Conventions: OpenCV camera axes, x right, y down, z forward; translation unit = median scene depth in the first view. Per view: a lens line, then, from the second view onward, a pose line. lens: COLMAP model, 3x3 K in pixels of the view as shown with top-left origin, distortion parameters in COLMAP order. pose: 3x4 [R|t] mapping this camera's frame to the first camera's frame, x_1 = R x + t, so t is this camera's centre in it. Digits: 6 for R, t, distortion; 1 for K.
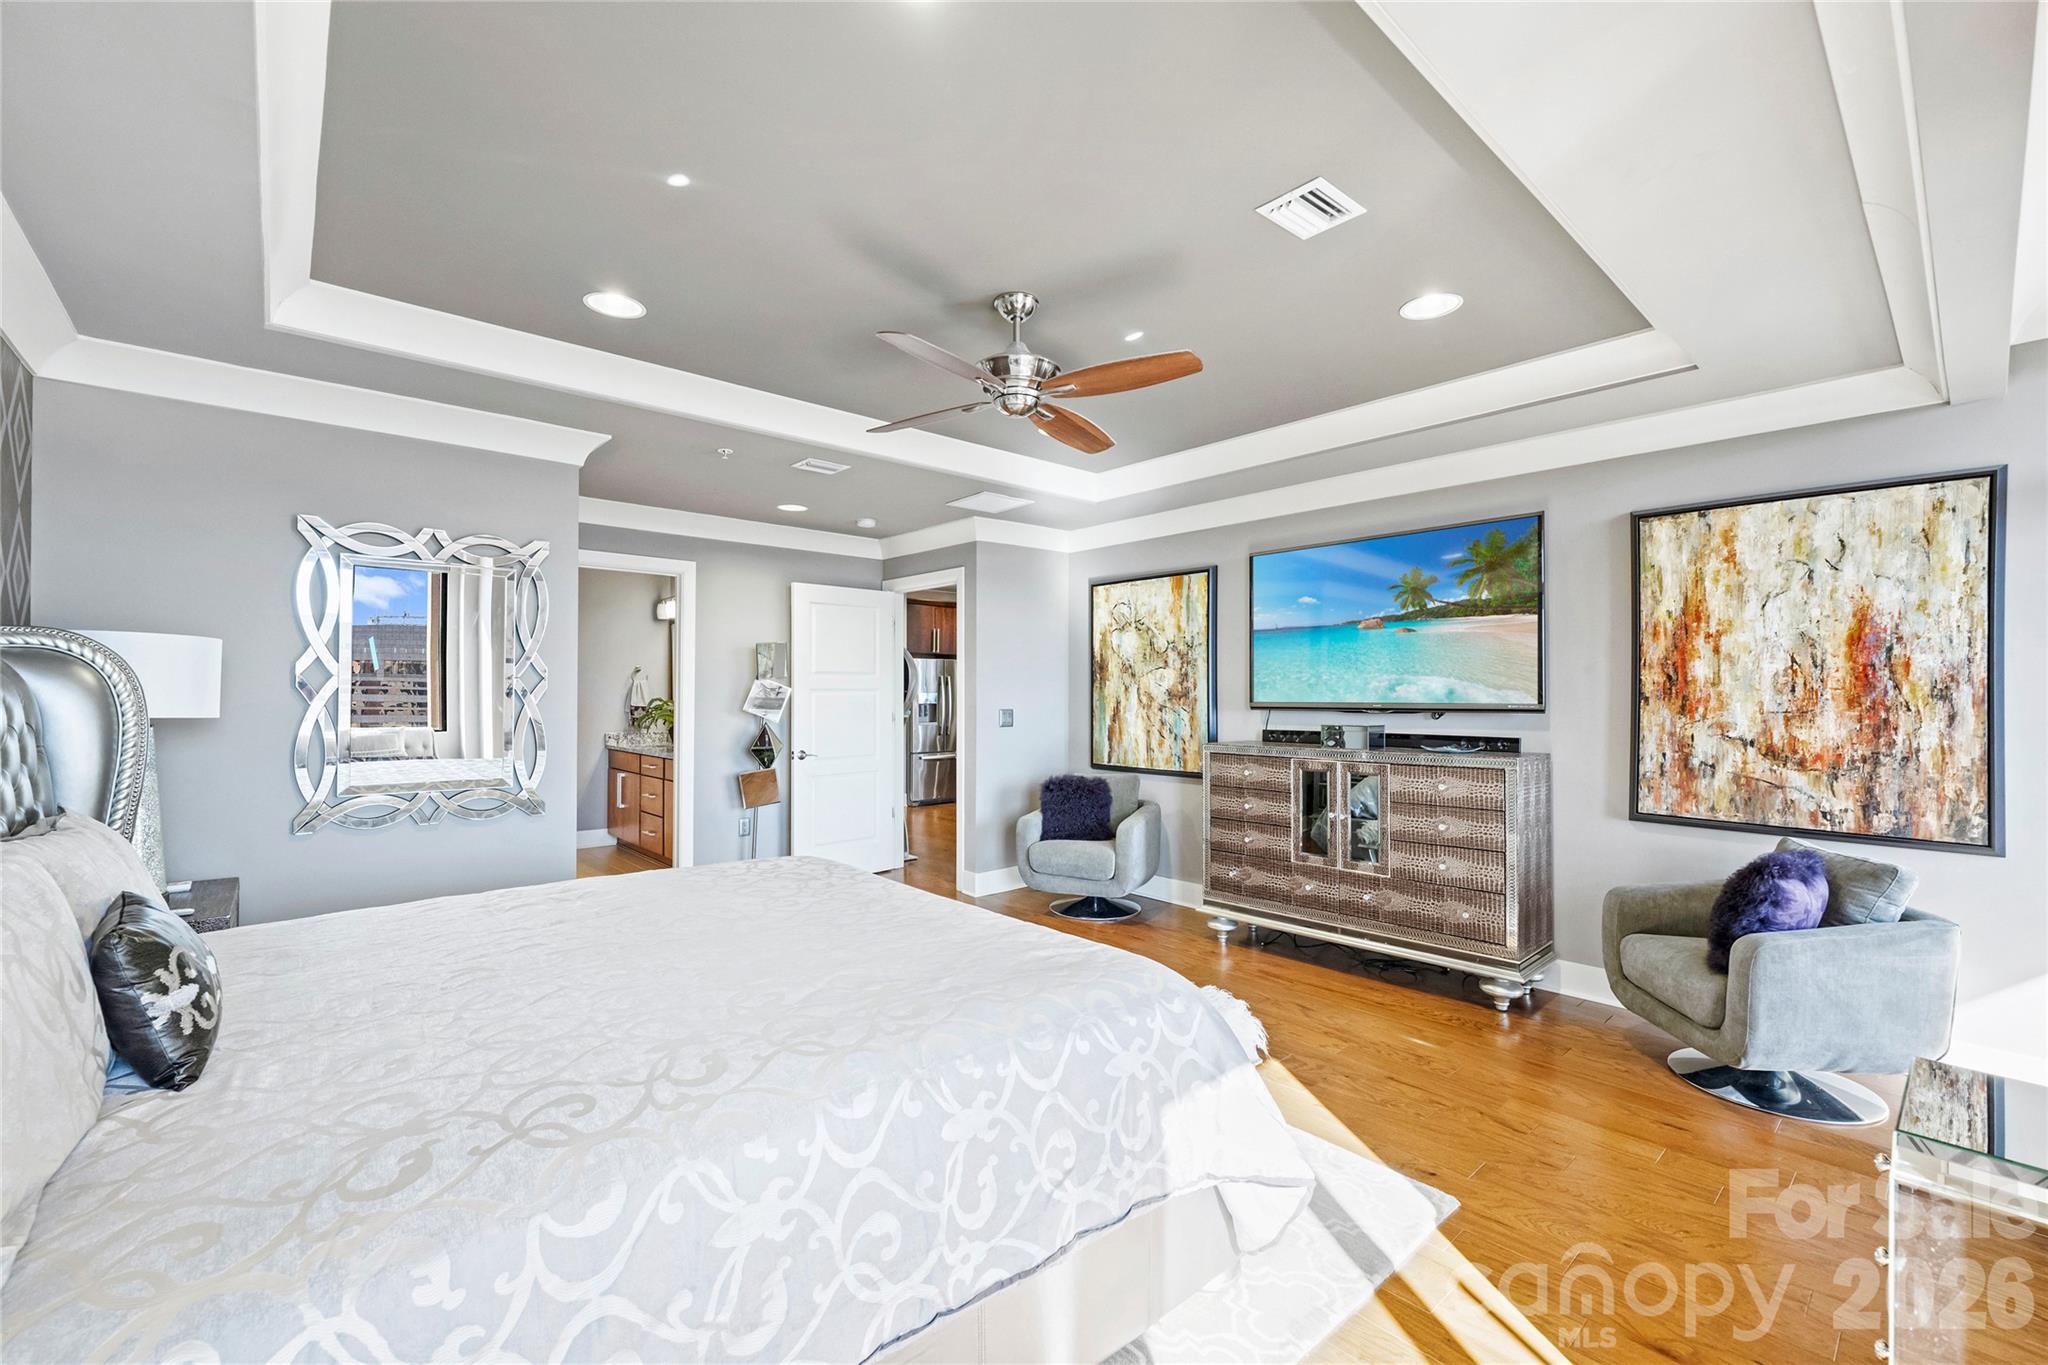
lens RADIAL K [[843.3, 0, 1021.8], [0, 843.3, 695.6], [0, 0, 1]] dist [0.004264, 0.001254]
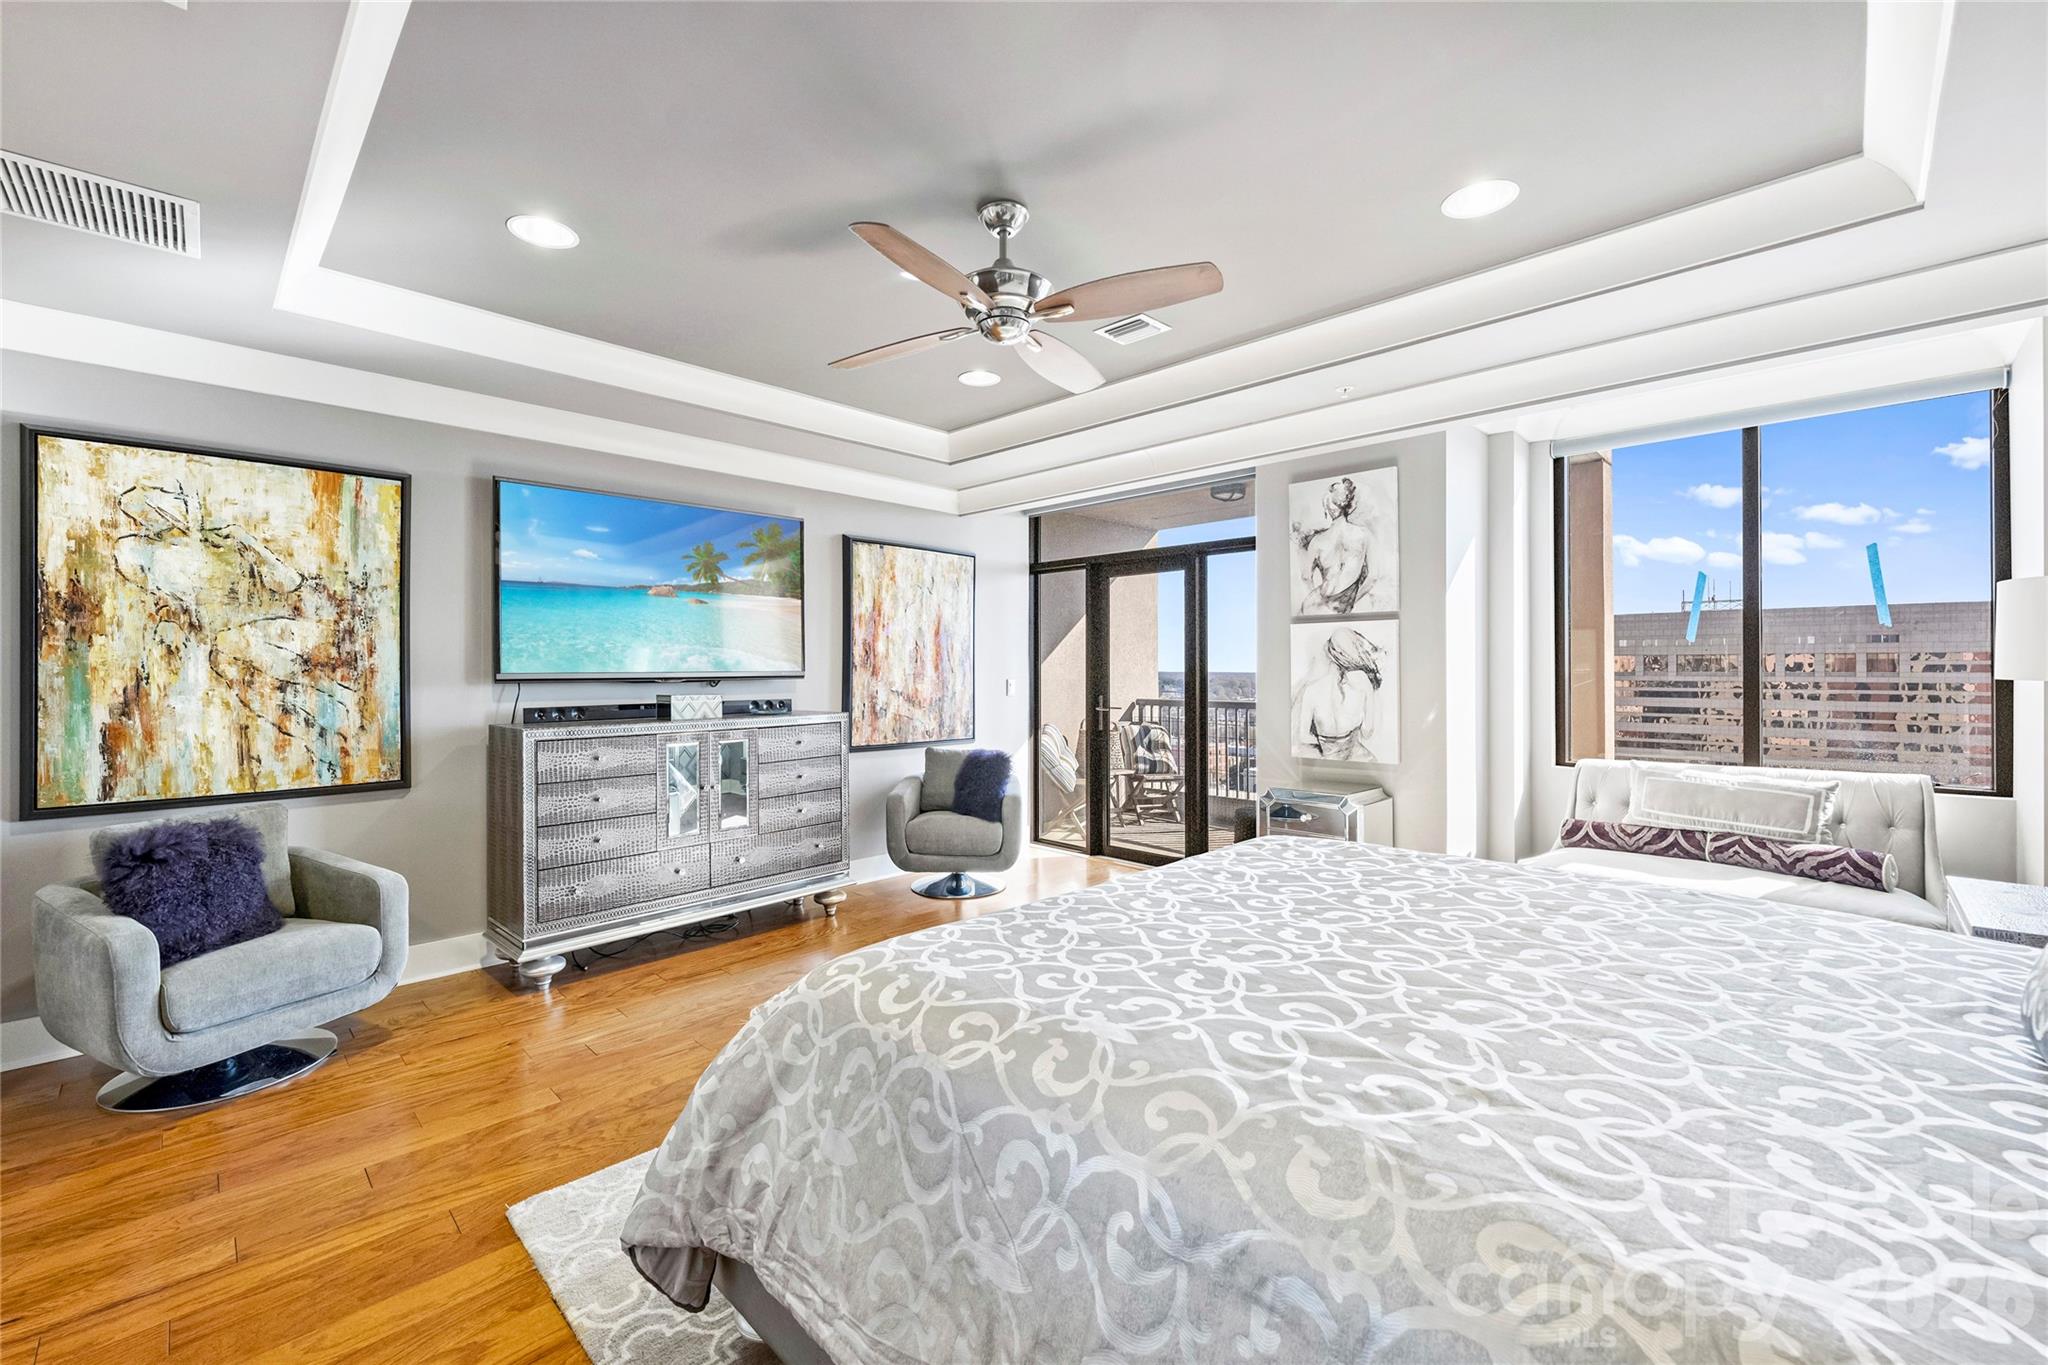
lens RADIAL K [[843.3, 0, 1029.2], [0, 843.3, 666.8], [0, 0, 1]] dist [0.004264, 0.001254]
pose [[-0.063681, 0.004659, 0.997959, -0.515820], [0.007201, 0.999965, -0.004209, 0.008623], [-0.997944, 0.006919, -0.063712, 0.575252]]
